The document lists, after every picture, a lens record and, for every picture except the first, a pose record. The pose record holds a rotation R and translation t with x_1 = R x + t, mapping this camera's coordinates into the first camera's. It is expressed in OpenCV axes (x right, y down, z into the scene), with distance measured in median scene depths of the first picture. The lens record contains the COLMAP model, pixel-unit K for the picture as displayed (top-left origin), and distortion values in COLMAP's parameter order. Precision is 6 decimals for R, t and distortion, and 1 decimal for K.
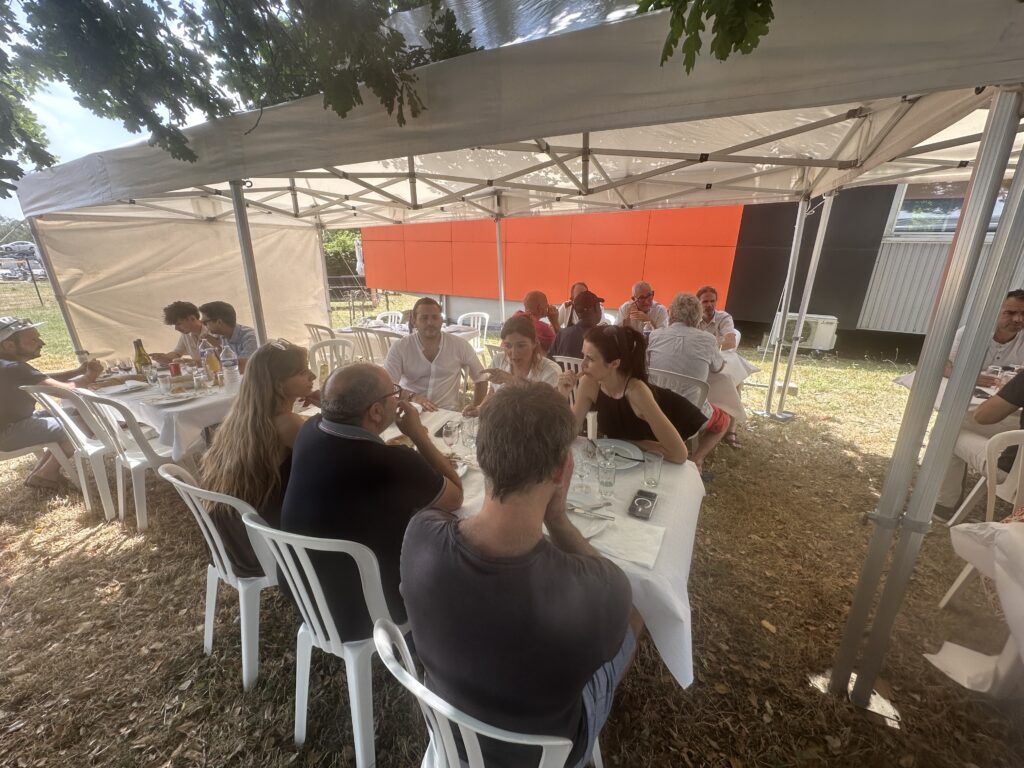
lens RADIAL K [[409.4, 0, 514.6], [0, 409.4, 382.5], [0, 0, 1]] dist [0.004218, 0.000409]
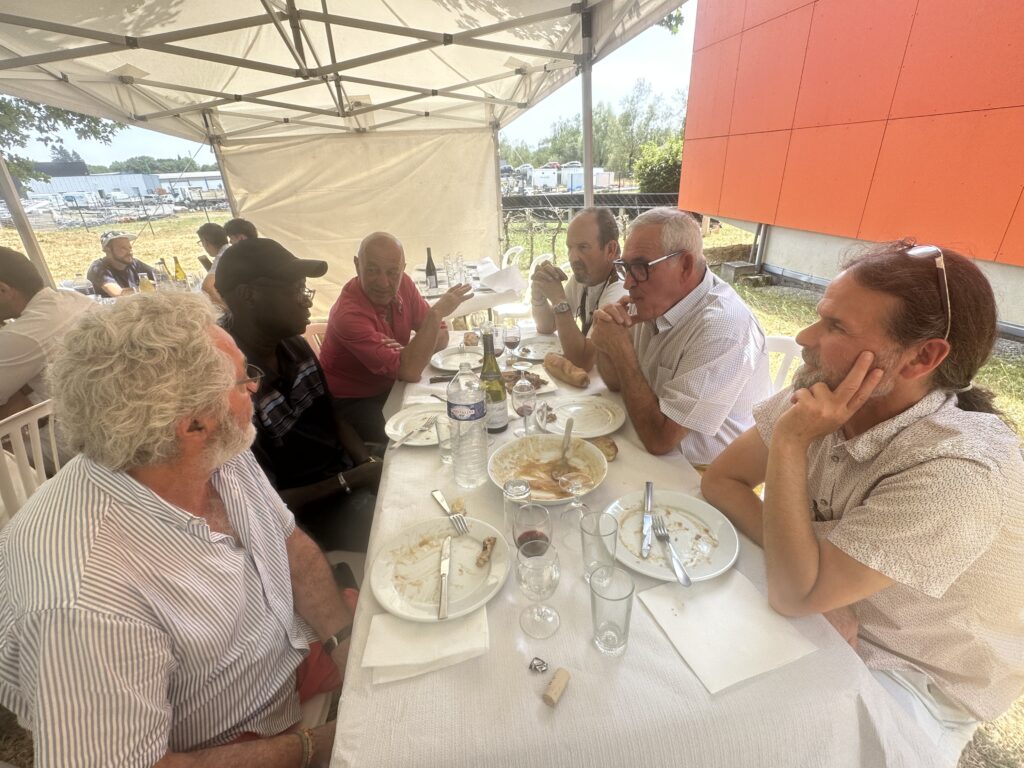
lens RADIAL K [[461.3, 0, 511.2], [0, 461.3, 388.4], [0, 0, 1]] dist [-0.005567, 0.000029]
pose [[0.607147, 0.307428, -0.732707, 0.455927], [-0.197496, 0.951570, 0.235606, -0.173574], [0.769654, 0.001660, 0.638459, 0.669369]]
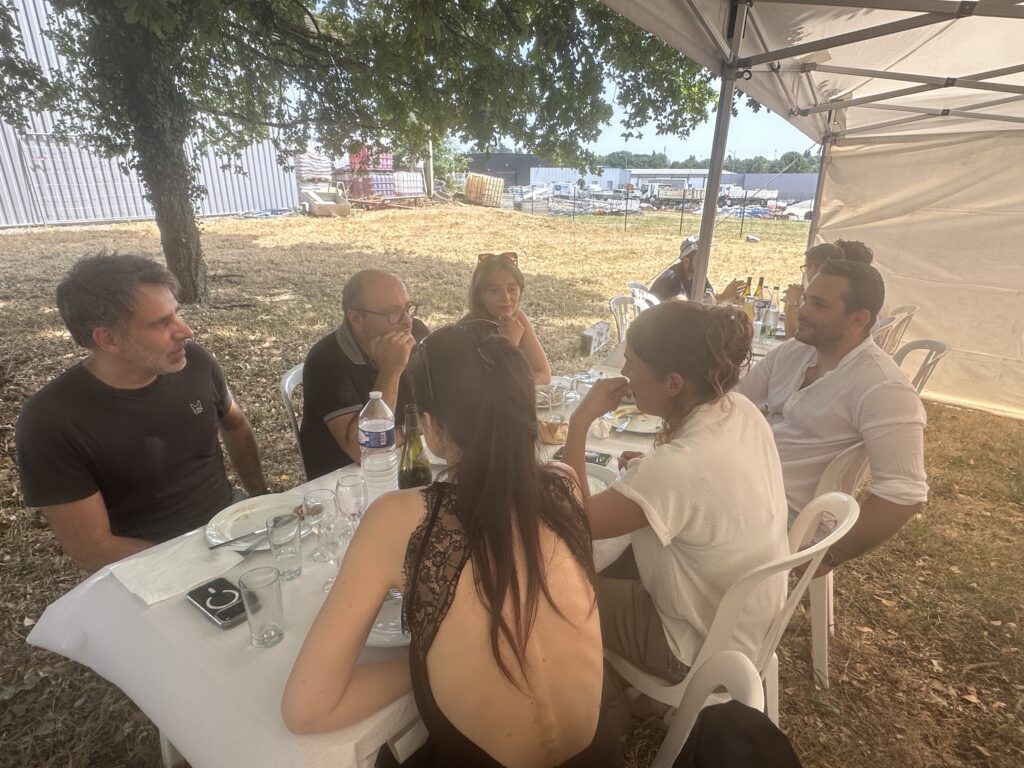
lens RADIAL K [[573.6, 0, 507.9], [0, 573.6, 400.6], [0, 0, 1]] dist [-0.003577, 0.000499]
pose [[-0.141288, 0.344163, -0.928219, 0.295357], [-0.316192, 0.872825, 0.371753, -0.116766], [0.938115, 0.346019, -0.014498, 0.440240]]
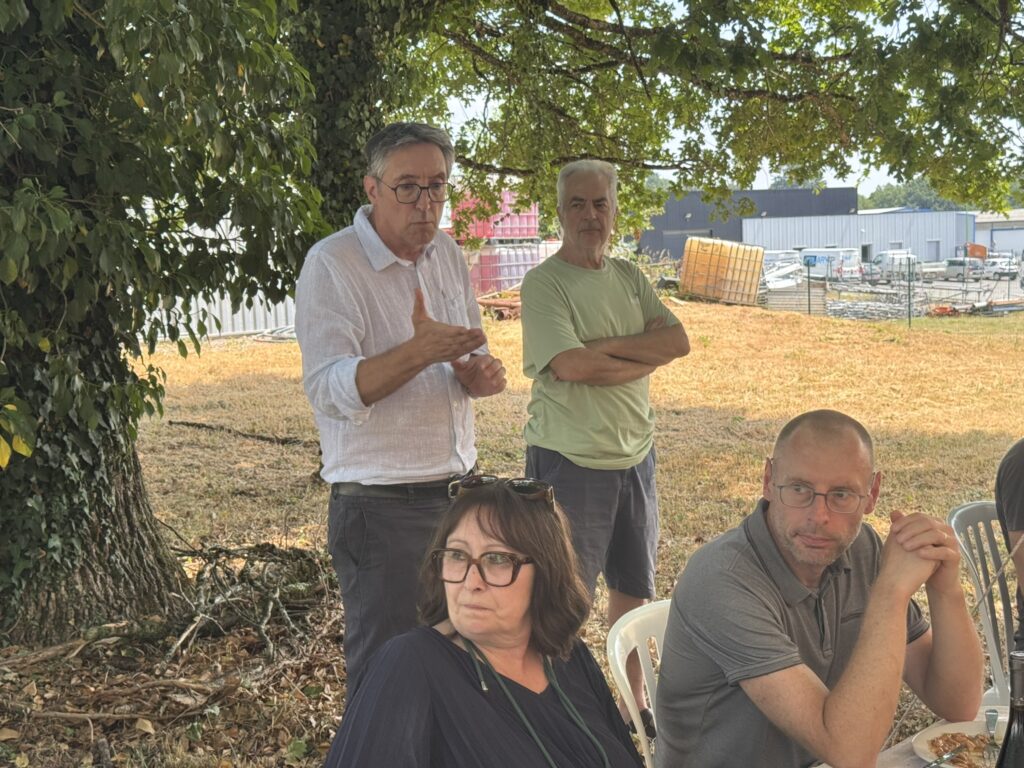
lens RADIAL K [[1441.1, 0, 512.8], [0, 1441.1, 378.8], [0, 0, 1]] dist [0.177579, 0.000000]
pose [[-0.232274, 0.080214, -0.969337, 0.875476], [-0.279405, 0.949087, 0.145490, -0.005920], [0.931655, 0.304632, -0.198036, 0.070606]]
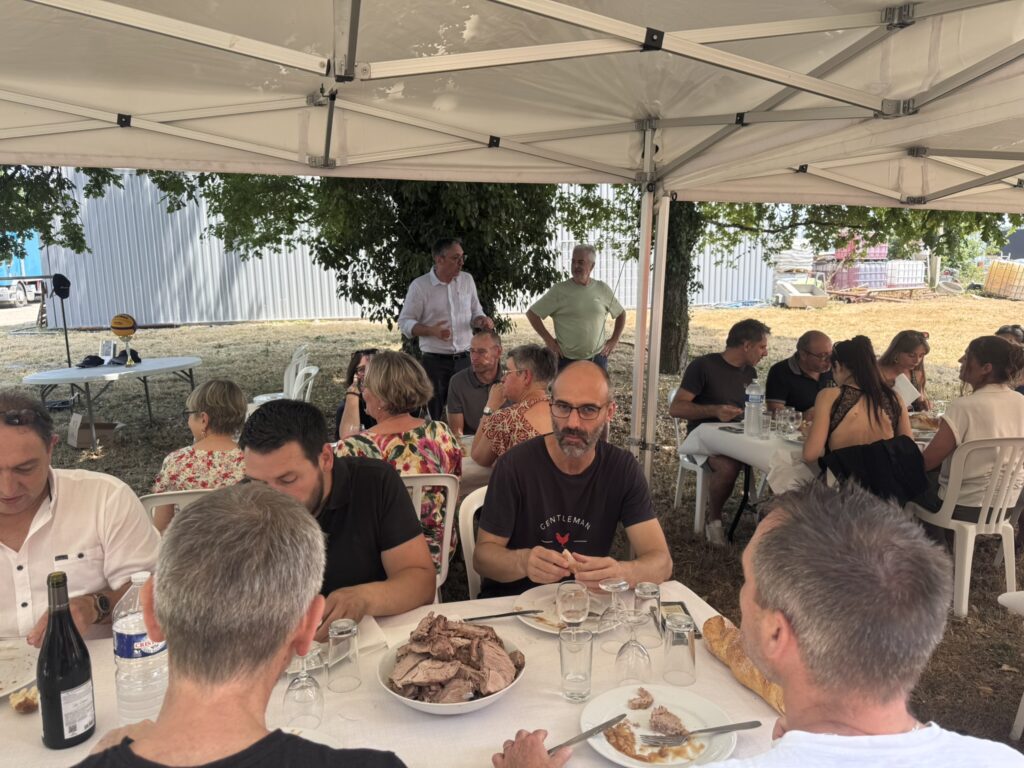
lens RADIAL K [[721.9, 0, 506.3], [0, 721.9, 387.6], [0, 0, 1]] dist [0.043090, -0.055831]
pose [[-0.724695, 0.108396, -0.680491, 0.910705], [-0.213031, 0.903927, 0.370856, -0.221705], [0.655313, 0.413724, -0.631979, 0.675120]]
